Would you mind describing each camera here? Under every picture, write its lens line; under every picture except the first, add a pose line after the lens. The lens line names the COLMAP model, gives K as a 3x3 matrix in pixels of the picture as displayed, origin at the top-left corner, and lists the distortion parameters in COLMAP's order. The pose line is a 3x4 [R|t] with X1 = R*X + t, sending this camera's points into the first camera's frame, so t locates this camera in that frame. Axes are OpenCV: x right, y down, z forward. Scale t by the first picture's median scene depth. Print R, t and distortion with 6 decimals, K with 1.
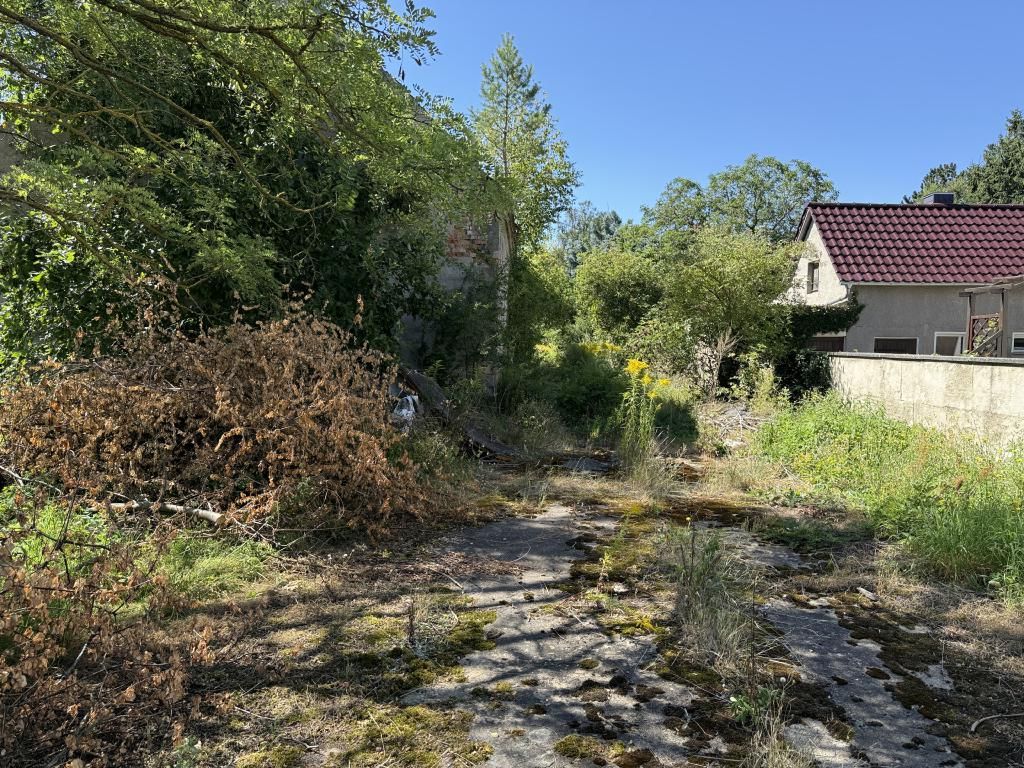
lens RADIAL K [[719.0, 0, 512.0], [0, 719.0, 384.0], [0, 0, 1]] dist [-0.002729, -0.000735]
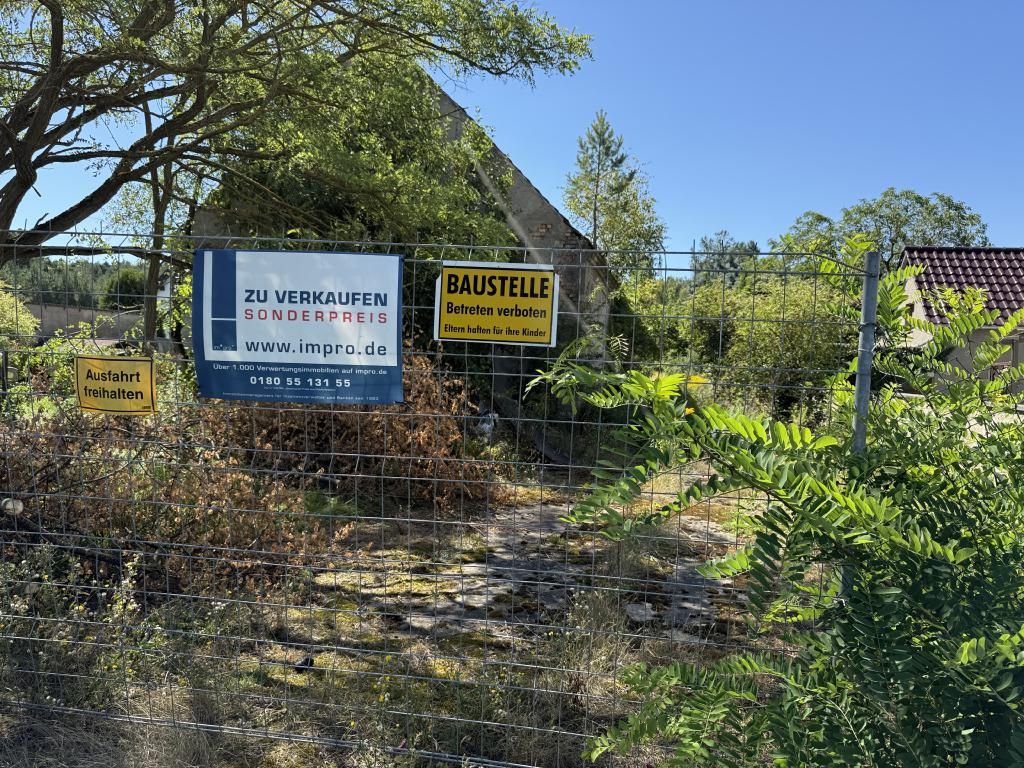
lens RADIAL K [[719.0, 0, 512.0], [0, 719.0, 384.0], [0, 0, 1]] dist [-0.002729, -0.000735]
pose [[0.983019, 0.036787, -0.179781, 0.056998], [-0.043478, 0.998495, -0.033418, 0.002070], [0.178281, 0.040667, 0.983139, -0.117396]]
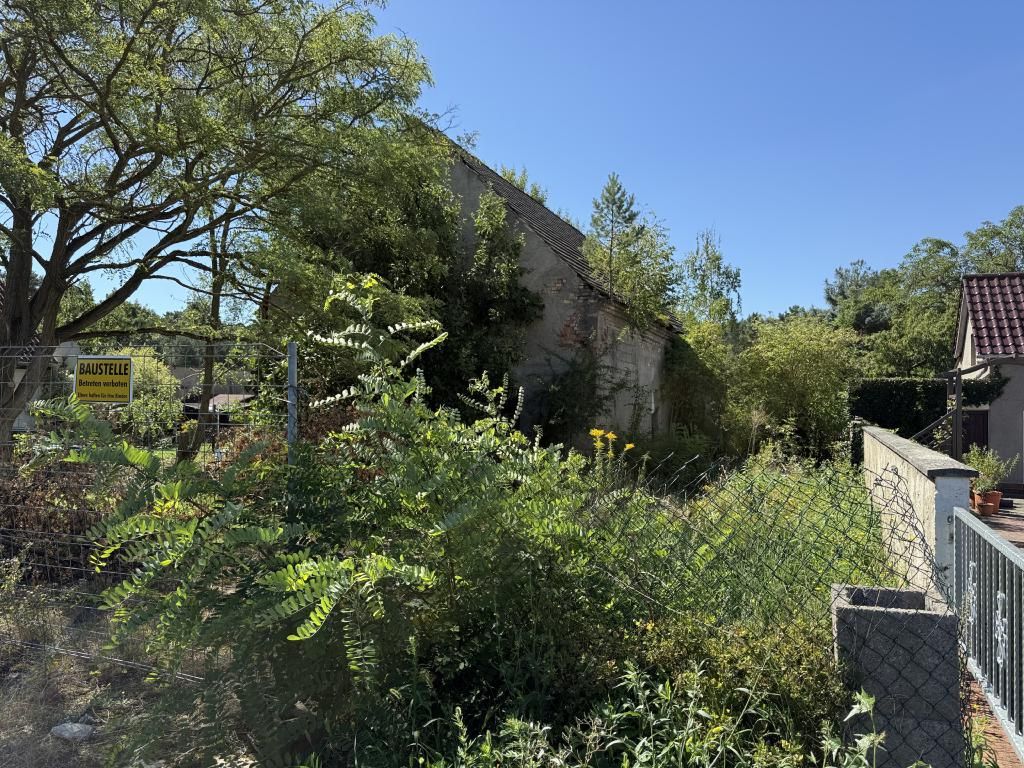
lens RADIAL K [[696.5, 0, 512.0], [0, 696.5, 384.0], [0, 0, 1]] dist [0.005004, 0.000467]
pose [[0.929500, -0.003660, -0.368805, 0.208371], [-0.029526, 0.996003, -0.084300, -0.000634], [0.367639, 0.089247, 0.925676, -0.139936]]
